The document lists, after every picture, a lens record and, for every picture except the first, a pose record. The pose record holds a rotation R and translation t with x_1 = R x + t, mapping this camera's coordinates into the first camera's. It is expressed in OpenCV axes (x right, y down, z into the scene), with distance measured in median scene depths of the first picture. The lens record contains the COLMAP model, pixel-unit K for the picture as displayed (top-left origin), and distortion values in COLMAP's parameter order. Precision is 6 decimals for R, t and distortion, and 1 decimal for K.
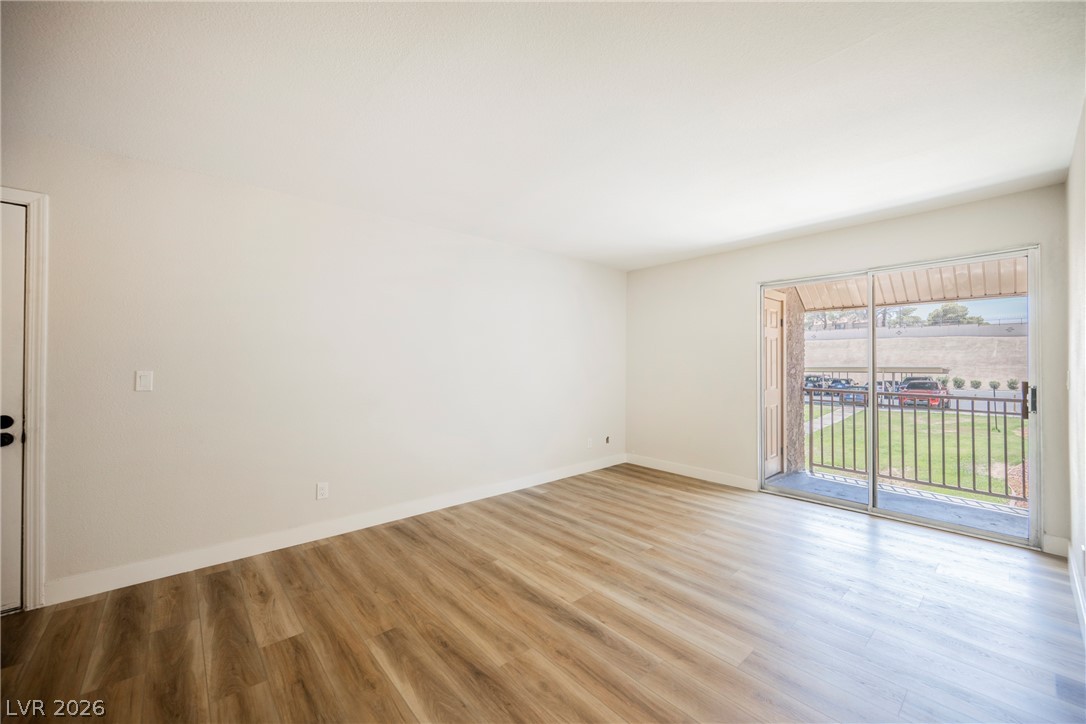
lens RADIAL K [[438.9, 0, 549.8], [0, 438.9, 360.4], [0, 0, 1]] dist [-0.001929, 0.000005]
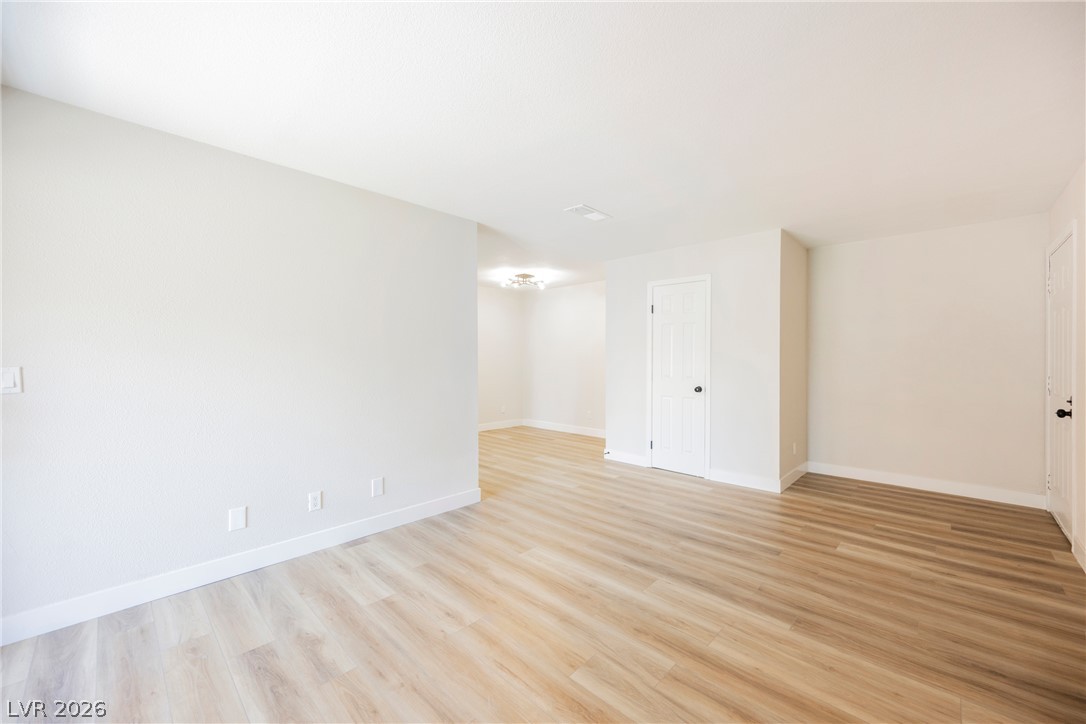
lens RADIAL K [[438.9, 0, 543.3], [0, 438.9, 359.6], [0, 0, 1]] dist [-0.001929, 0.000005]
pose [[-0.997742, 0.001610, -0.067138, 0.370274], [0.001754, 0.999996, -0.002099, 0.013794], [0.067134, -0.002212, -0.997742, 1.888988]]
